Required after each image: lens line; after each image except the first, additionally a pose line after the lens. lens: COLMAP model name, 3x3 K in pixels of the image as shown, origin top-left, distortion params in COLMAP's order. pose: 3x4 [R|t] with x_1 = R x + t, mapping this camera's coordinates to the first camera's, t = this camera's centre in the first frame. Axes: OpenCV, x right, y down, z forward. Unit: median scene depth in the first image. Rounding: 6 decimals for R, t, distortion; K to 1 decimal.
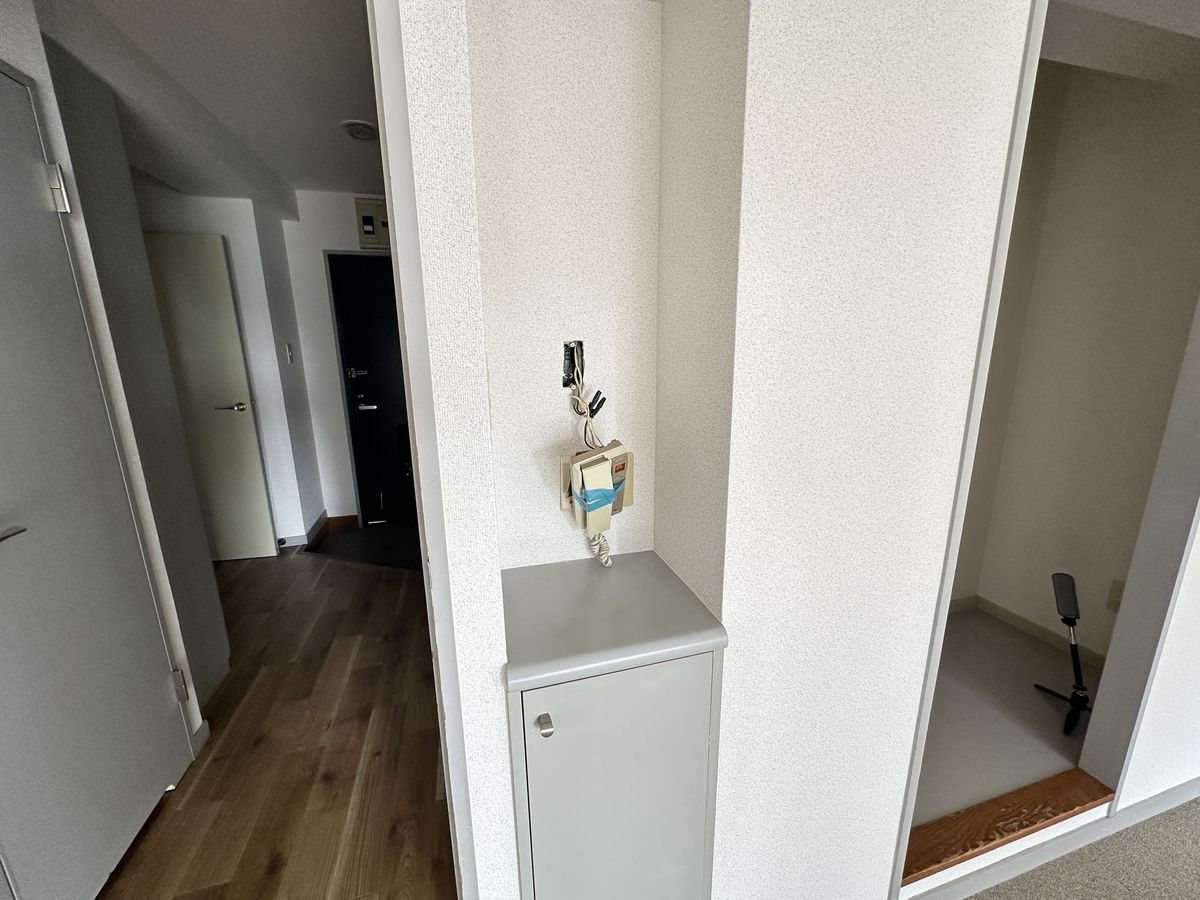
lens RADIAL K [[478.9, 0, 602.2], [0, 478.9, 448.3], [0, 0, 1]] dist [-0.000975, -0.000087]
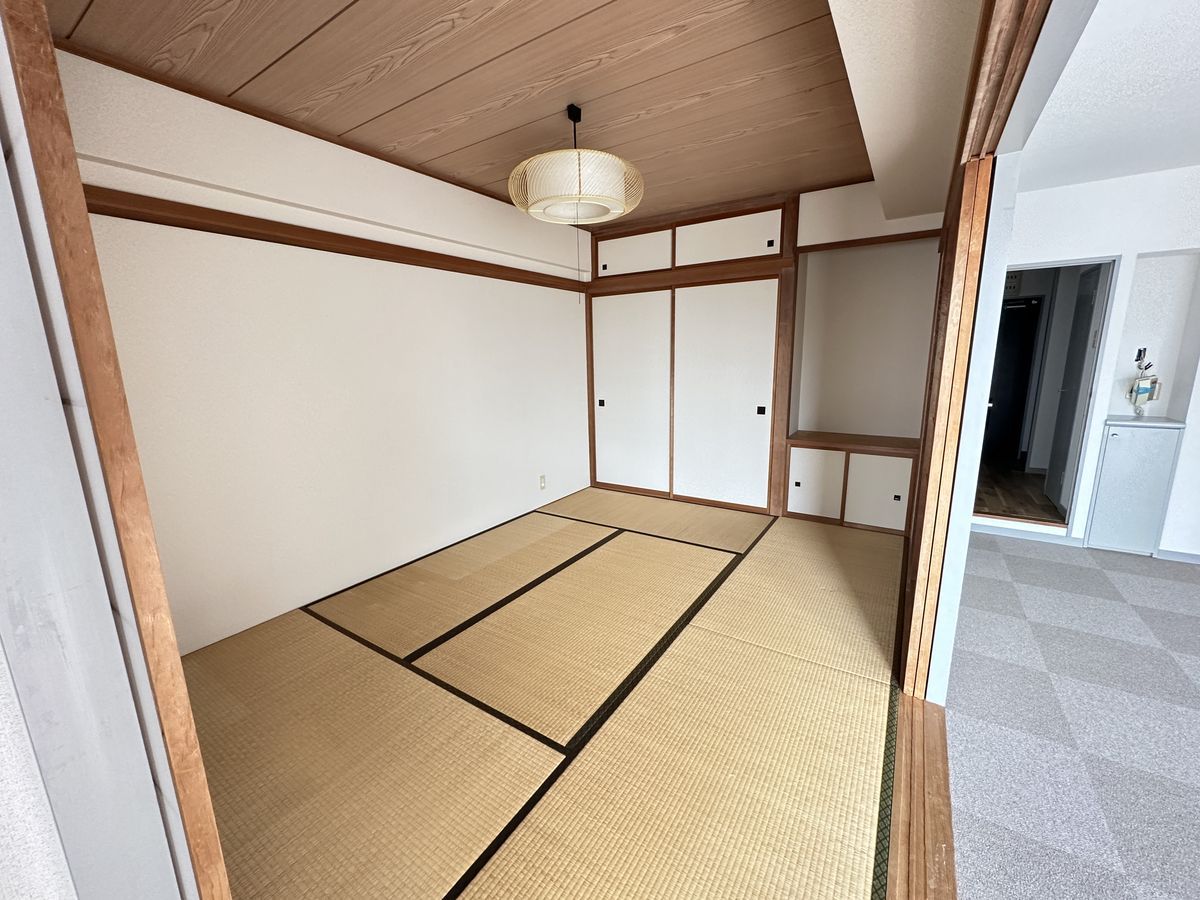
lens RADIAL K [[478.9, 0, 600.5], [0, 478.9, 449.5], [0, 0, 1]] dist [-0.000975, -0.000087]
pose [[0.651655, 0.145241, -0.744481, 0.072176], [-0.162575, 0.985431, 0.049944, 1.011762], [0.740888, 0.088488, 0.665773, -4.373022]]
